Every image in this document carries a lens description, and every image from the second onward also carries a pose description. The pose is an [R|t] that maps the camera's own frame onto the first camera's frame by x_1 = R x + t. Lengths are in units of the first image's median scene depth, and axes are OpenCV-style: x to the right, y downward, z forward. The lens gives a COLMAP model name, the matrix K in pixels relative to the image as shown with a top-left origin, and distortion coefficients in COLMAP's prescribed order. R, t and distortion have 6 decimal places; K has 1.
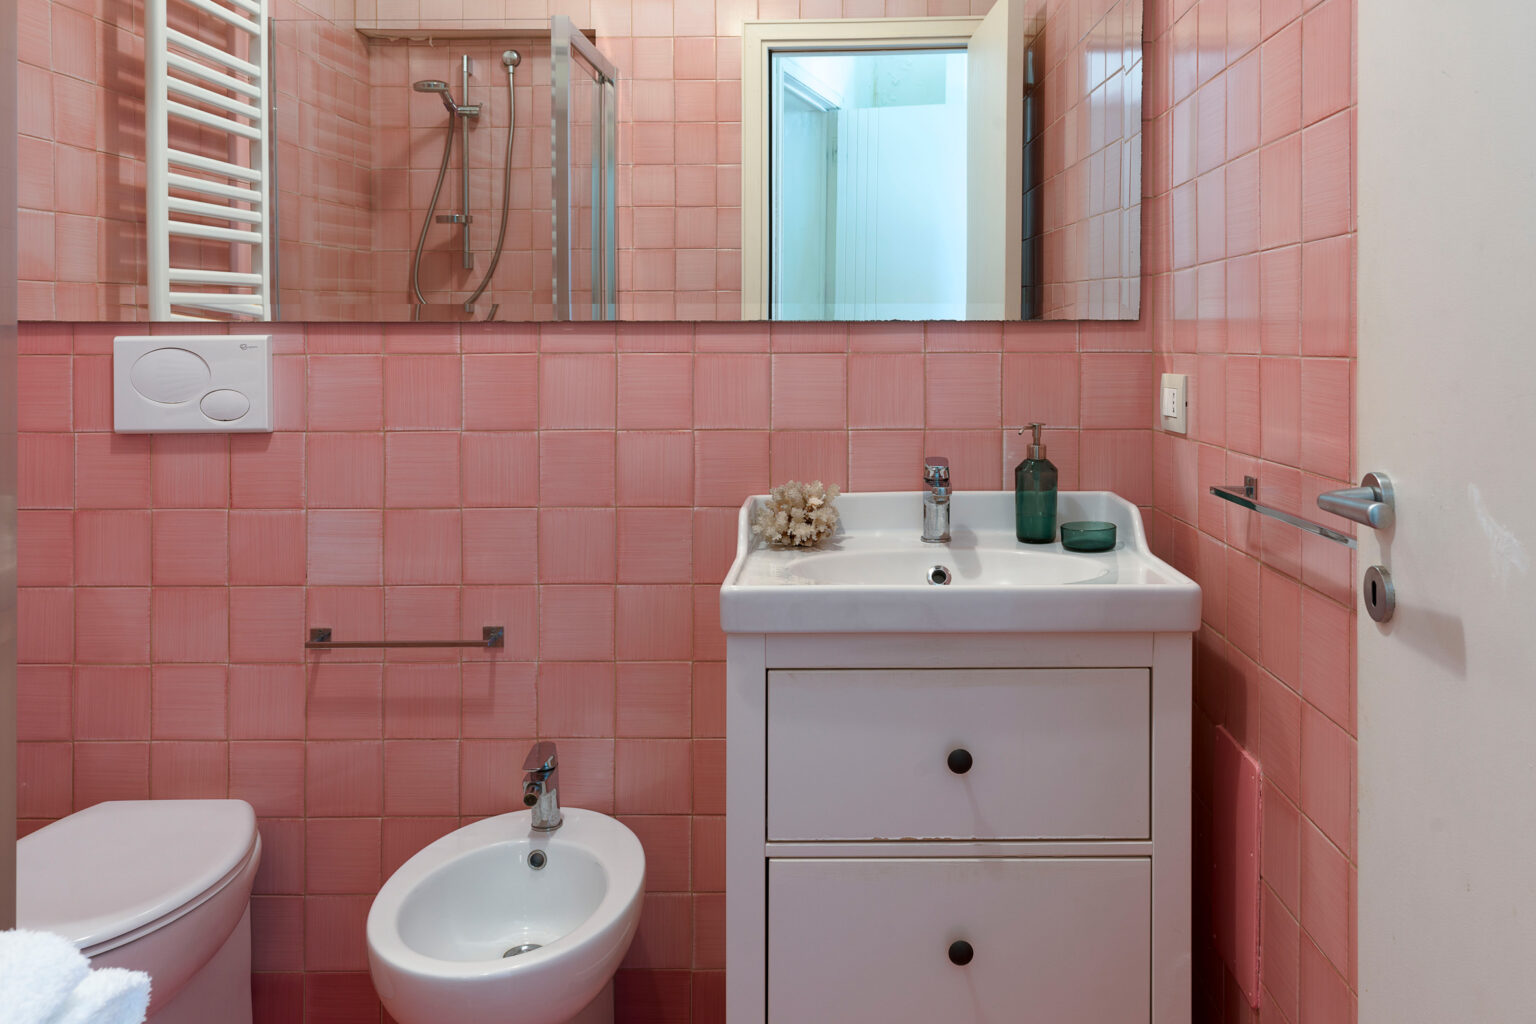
lens RADIAL K [[1182.1, 0, 849.5], [0, 1182.1, 362.4], [0, 0, 1]] dist [0.007142, 0.003885]
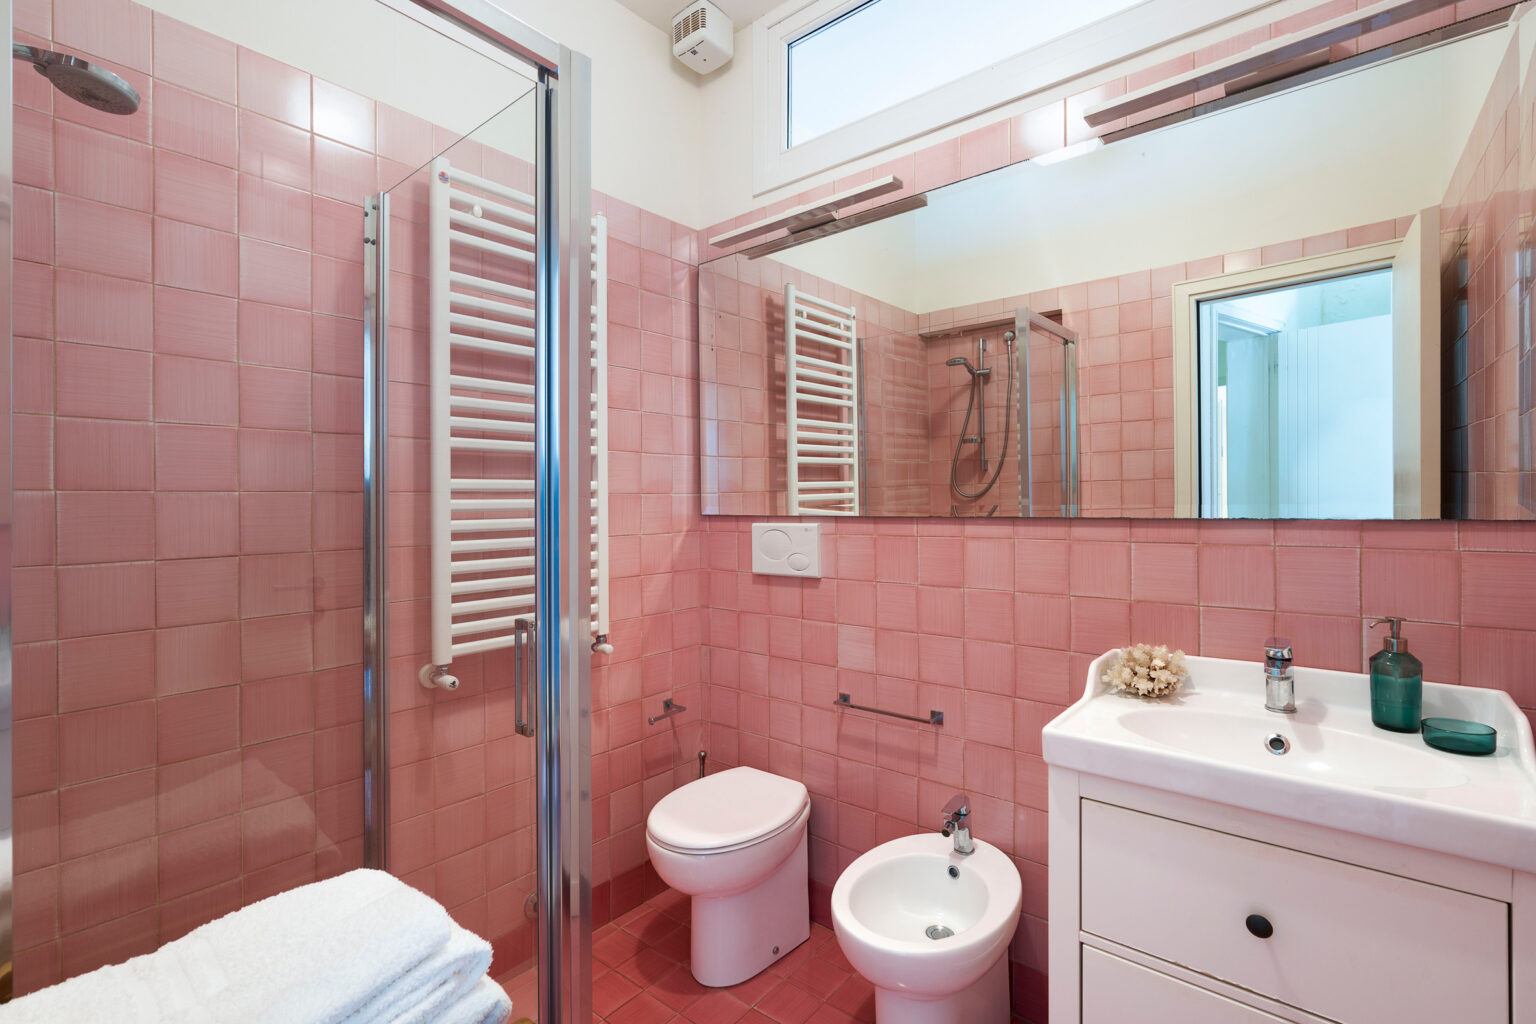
lens RADIAL K [[698.8, 0, 768.0], [0, 698.8, 512.0], [0, 0, 1]] dist [-0.002244, 0.000142]
pose [[0.770664, 0.002906, -0.637236, 0.115192], [-0.004319, 0.999990, -0.000664, -0.038603], [0.637228, 0.003264, 0.770669, 0.145205]]
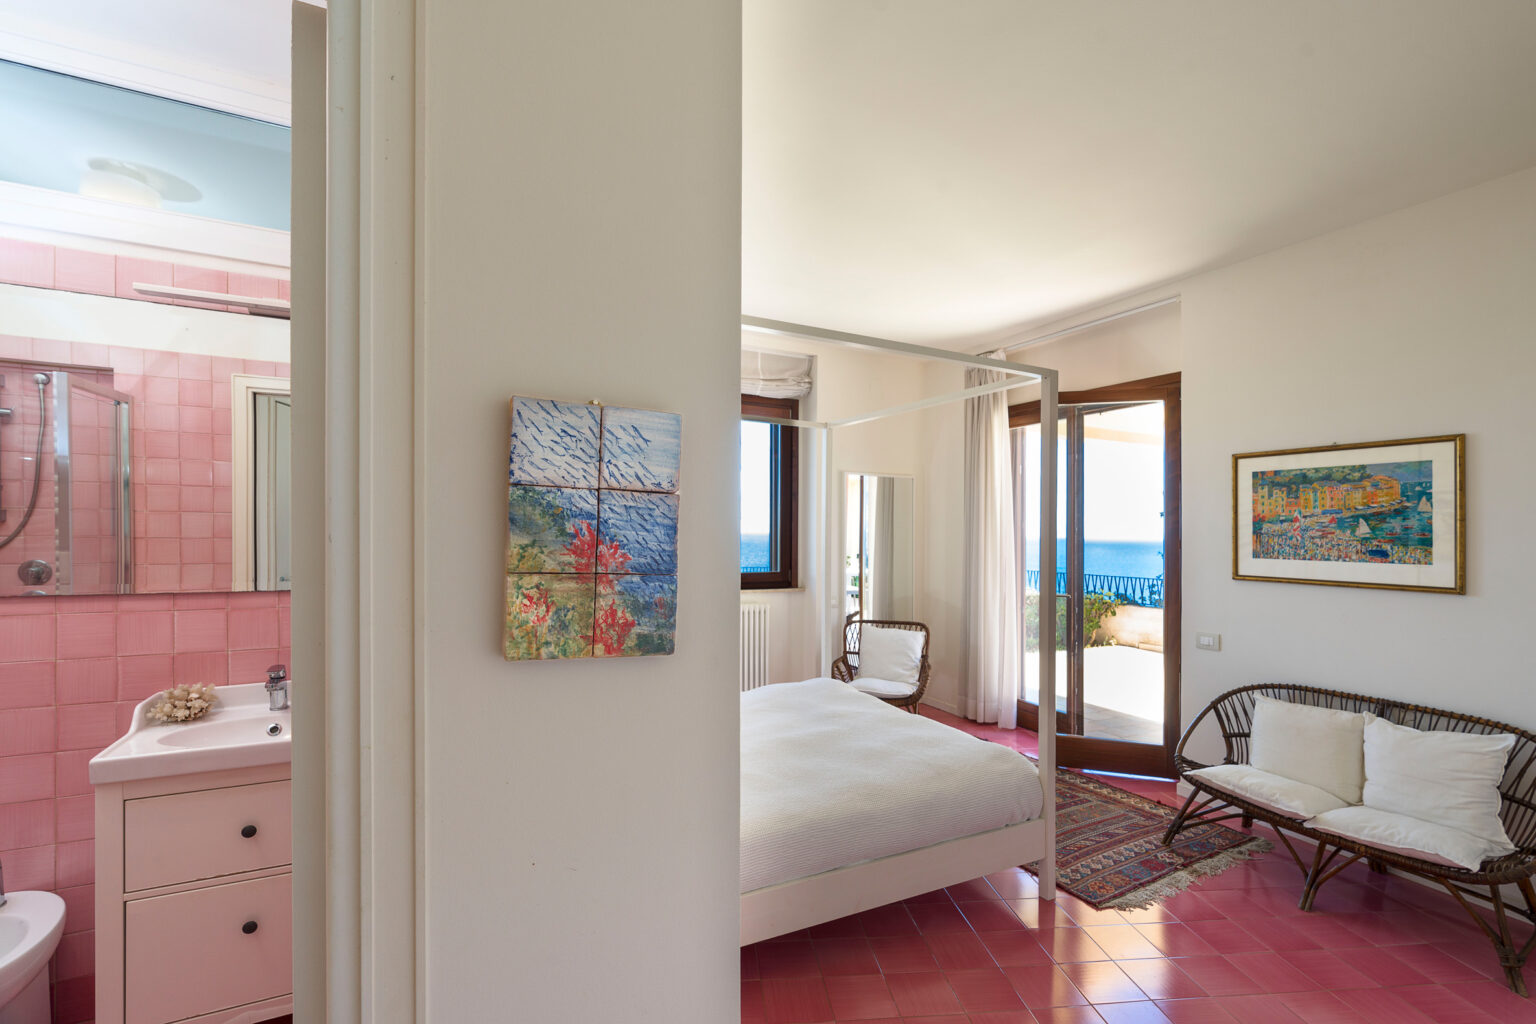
lens RADIAL K [[685.3, 0, 768.1], [0, 685.3, 539.9], [0, 0, 1]] dist [-0.004250, -0.000801]
pose [[0.891082, 0.008803, 0.453756, 0.257406], [-0.007658, 0.999961, -0.004361, -0.114354], [-0.453777, 0.000411, 0.891115, -0.309037]]
